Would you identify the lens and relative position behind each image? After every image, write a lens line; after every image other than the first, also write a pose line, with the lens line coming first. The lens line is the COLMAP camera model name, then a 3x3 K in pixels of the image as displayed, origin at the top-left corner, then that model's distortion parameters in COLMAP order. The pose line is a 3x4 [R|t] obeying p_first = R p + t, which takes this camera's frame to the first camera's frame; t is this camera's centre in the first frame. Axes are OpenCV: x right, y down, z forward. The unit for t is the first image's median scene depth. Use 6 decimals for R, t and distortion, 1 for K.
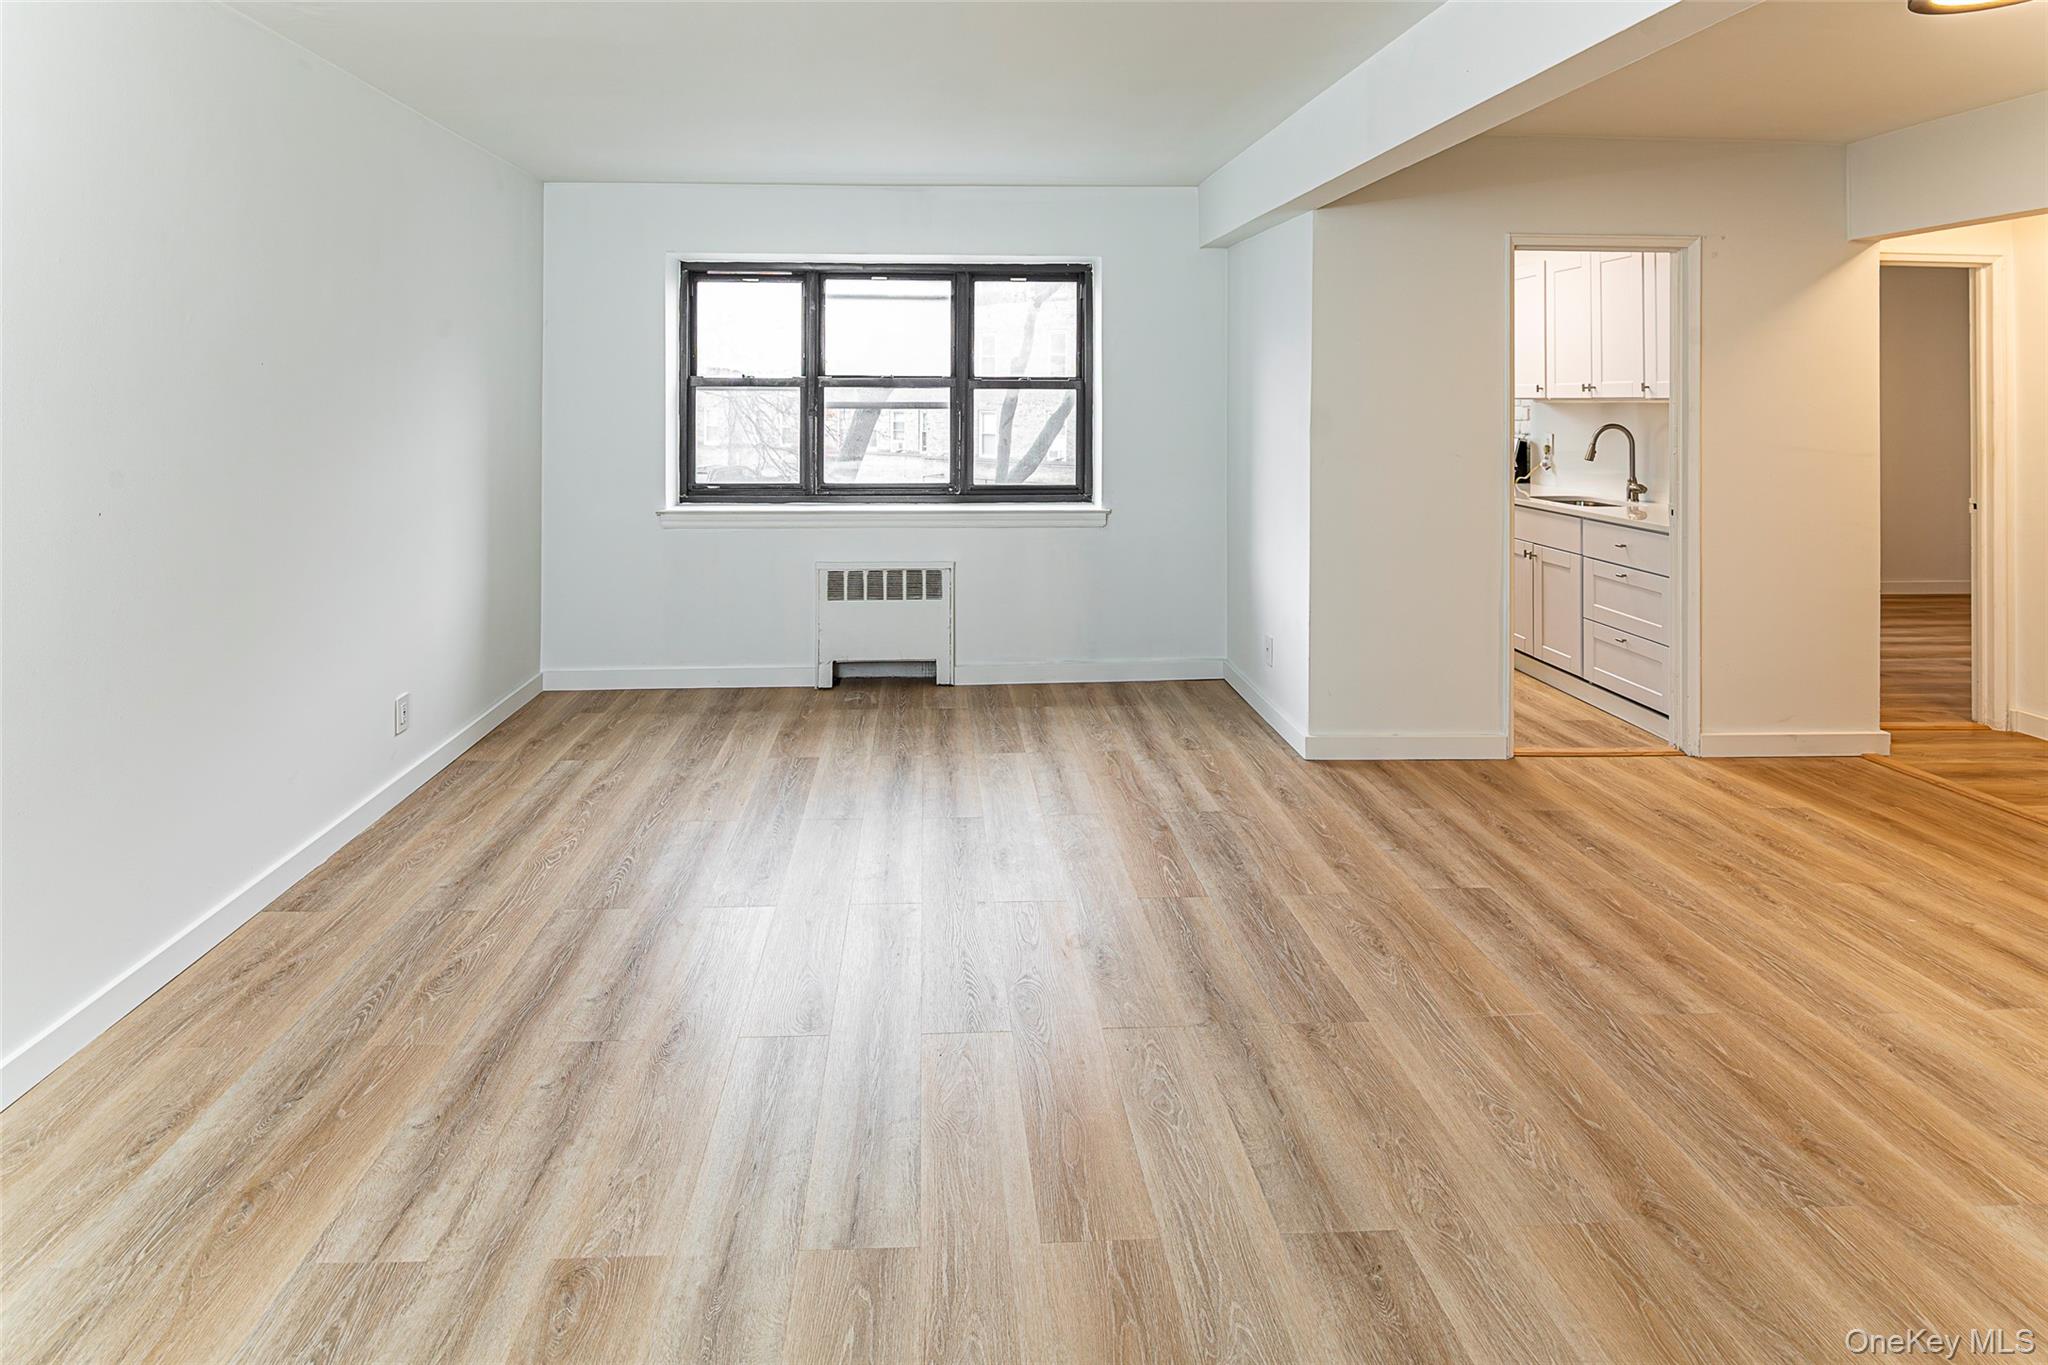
lens RADIAL K [[992.0, 0, 988.9], [0, 992.0, 573.5], [0, 0, 1]] dist [0.000628, -0.001355]
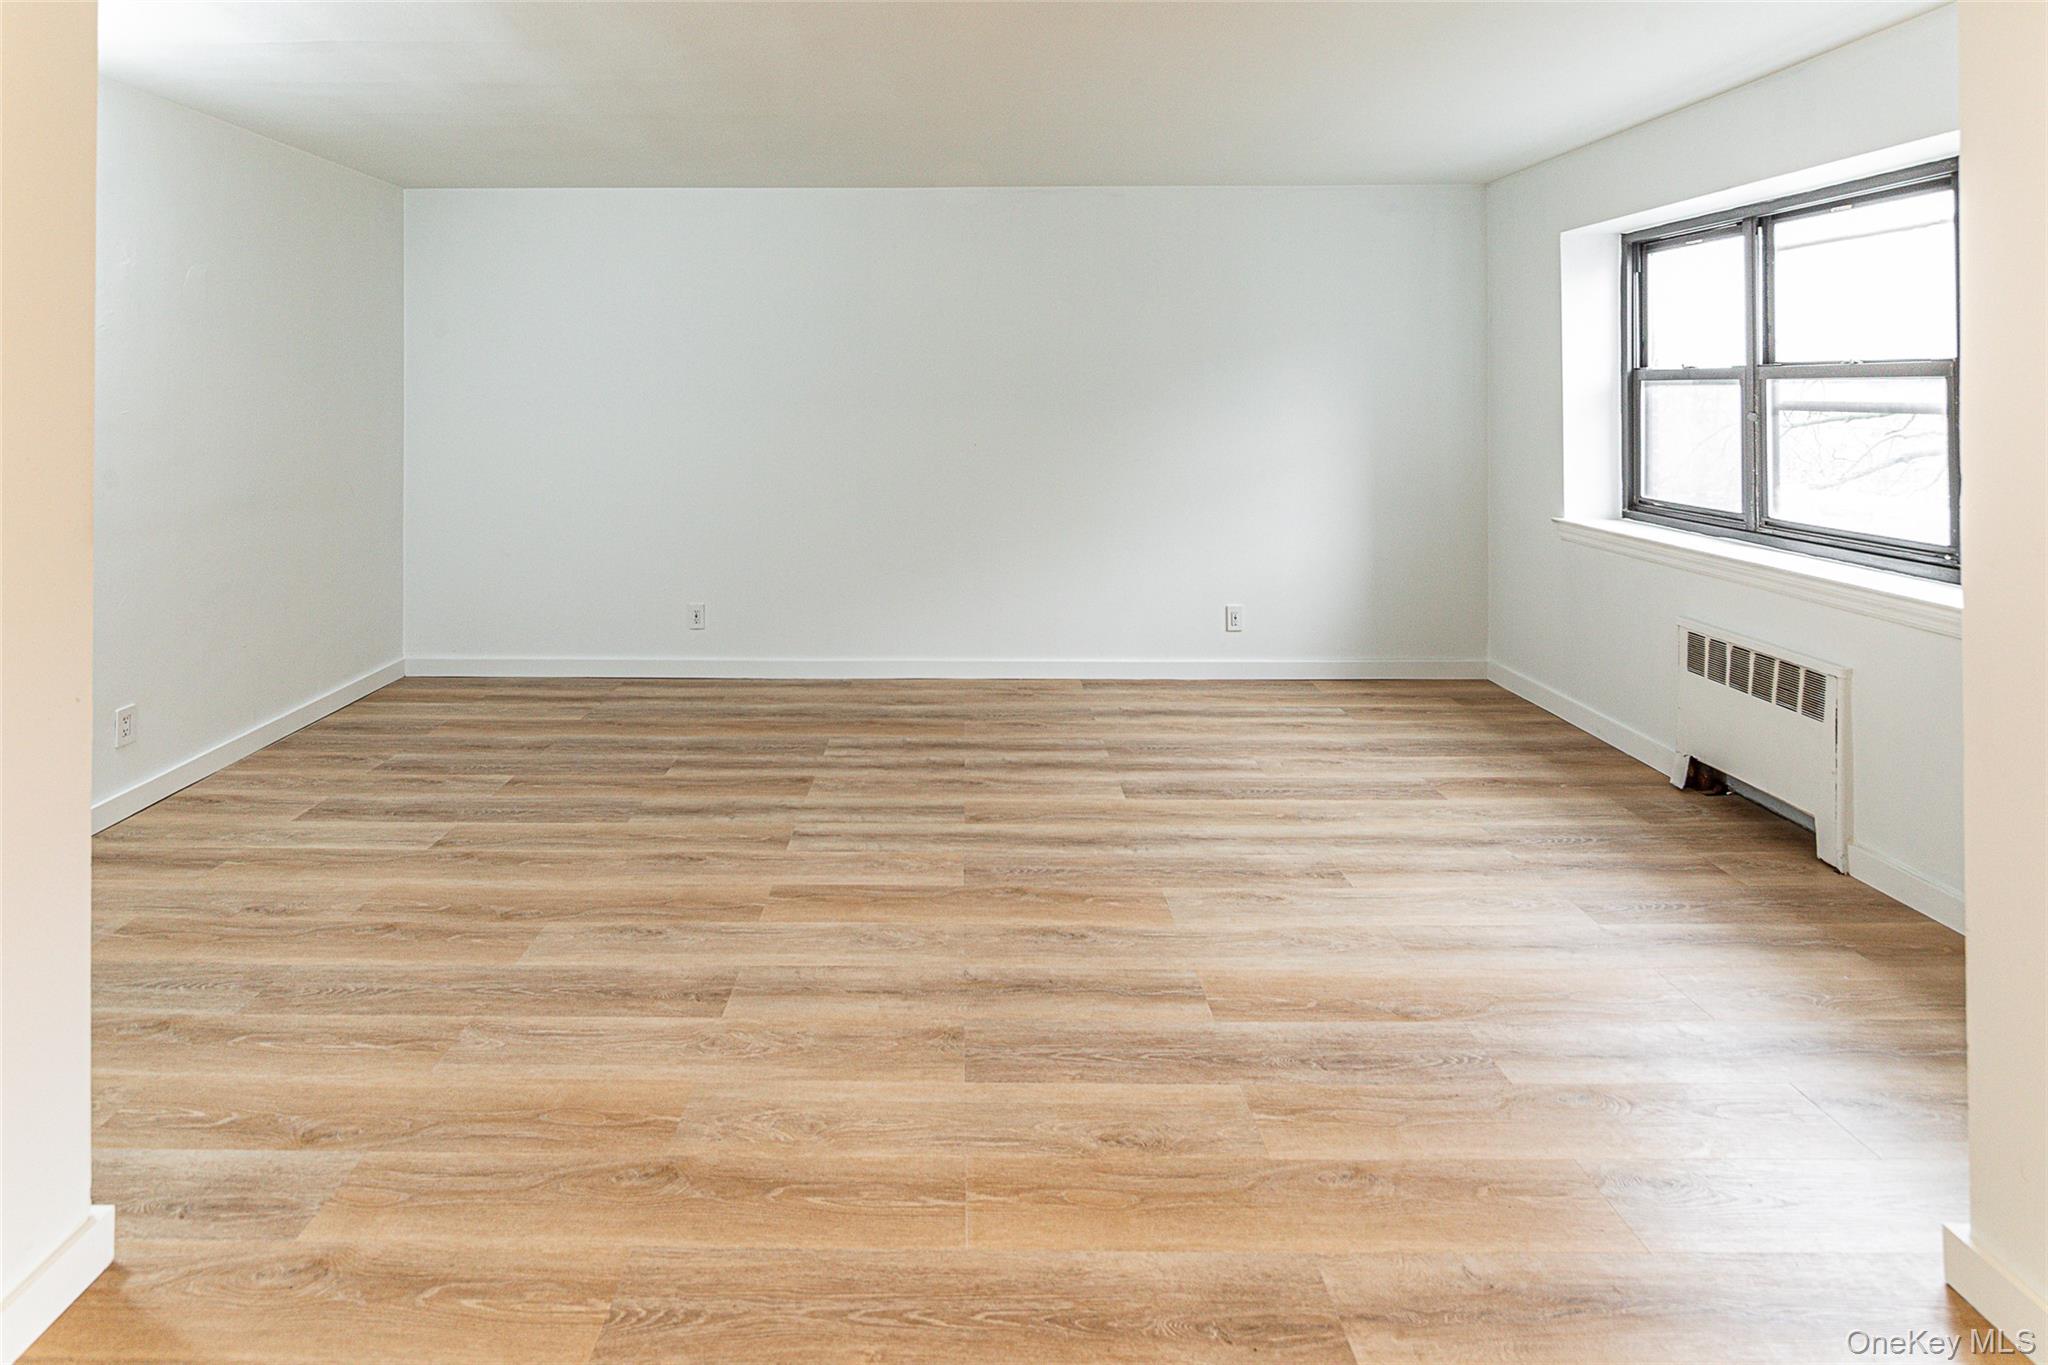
lens RADIAL K [[988.1, 0, 946.9], [0, 988.1, 636.0], [0, 0, 1]] dist [-0.000387, -0.001371]
pose [[-0.084445, 0.241183, -0.966799, 0.742718], [-0.176930, 0.951217, 0.252750, -0.107920], [0.980594, 0.192399, -0.037653, 0.595438]]
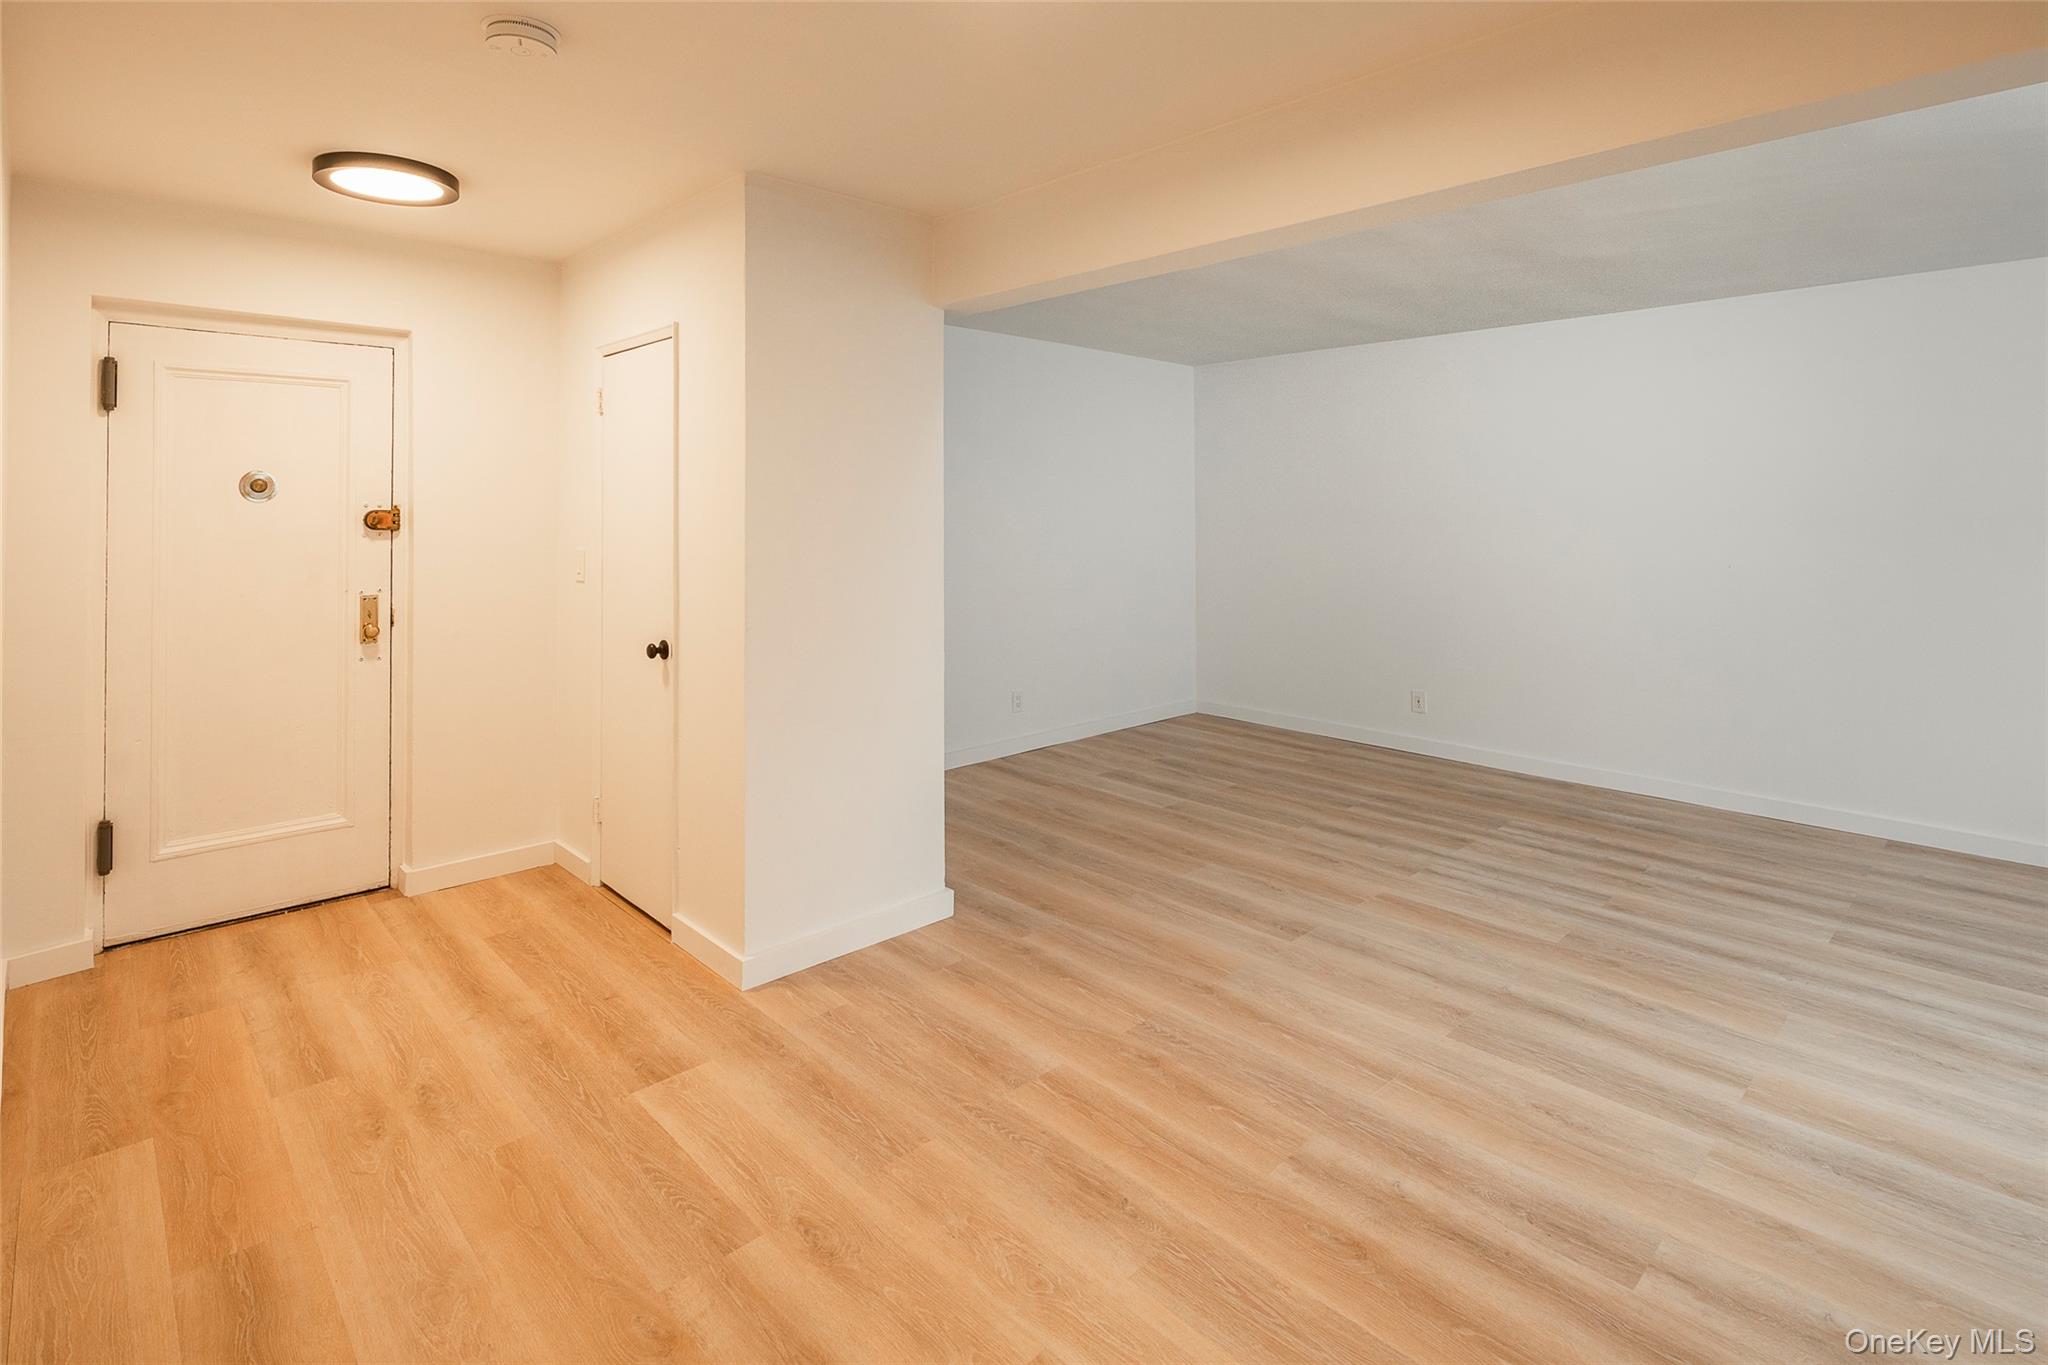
lens RADIAL K [[988.1, 0, 946.9], [0, 988.1, 636.0], [0, 0, 1]] dist [-0.000387, -0.001371]
pose [[-0.799768, 0.073620, -0.595778, 0.944689], [-0.108953, 0.958168, 0.264658, -0.145923], [0.590339, 0.276577, -0.758291, 0.886511]]
